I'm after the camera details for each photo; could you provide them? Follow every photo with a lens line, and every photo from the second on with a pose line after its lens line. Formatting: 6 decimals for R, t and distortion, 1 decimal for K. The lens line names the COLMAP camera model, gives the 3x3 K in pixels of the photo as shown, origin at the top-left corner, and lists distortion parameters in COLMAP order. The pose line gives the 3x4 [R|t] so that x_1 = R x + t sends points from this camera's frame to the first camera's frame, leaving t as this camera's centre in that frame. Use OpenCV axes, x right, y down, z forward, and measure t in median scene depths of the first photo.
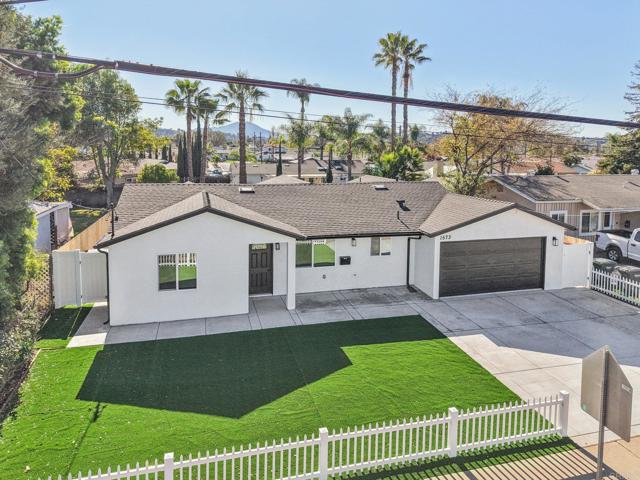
lens RADIAL K [[451.9, 0, 323.4], [0, 451.9, 181.2], [0, 0, 1]] dist [0.010047, -0.002430]
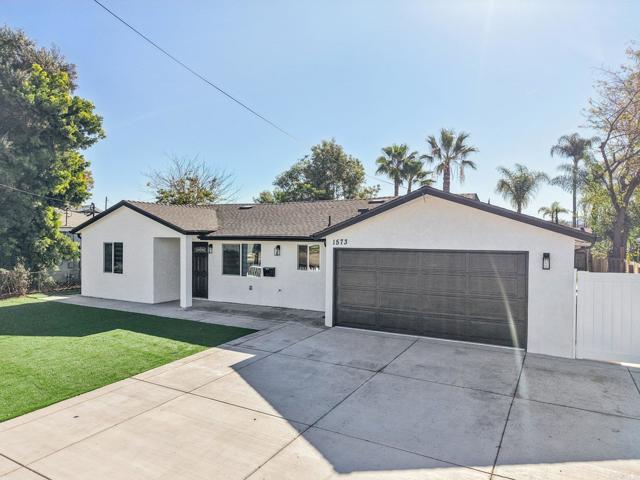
lens RADIAL K [[427.1, 0, 317.9], [0, 427.1, 242.3], [0, 0, 1]] dist [0.029693, -0.029614]
pose [[0.708512, 0.000111, -0.705699, 0.645279], [-0.052547, 0.997232, -0.052600, 0.144806], [0.703740, 0.074350, 0.706557, 0.440005]]
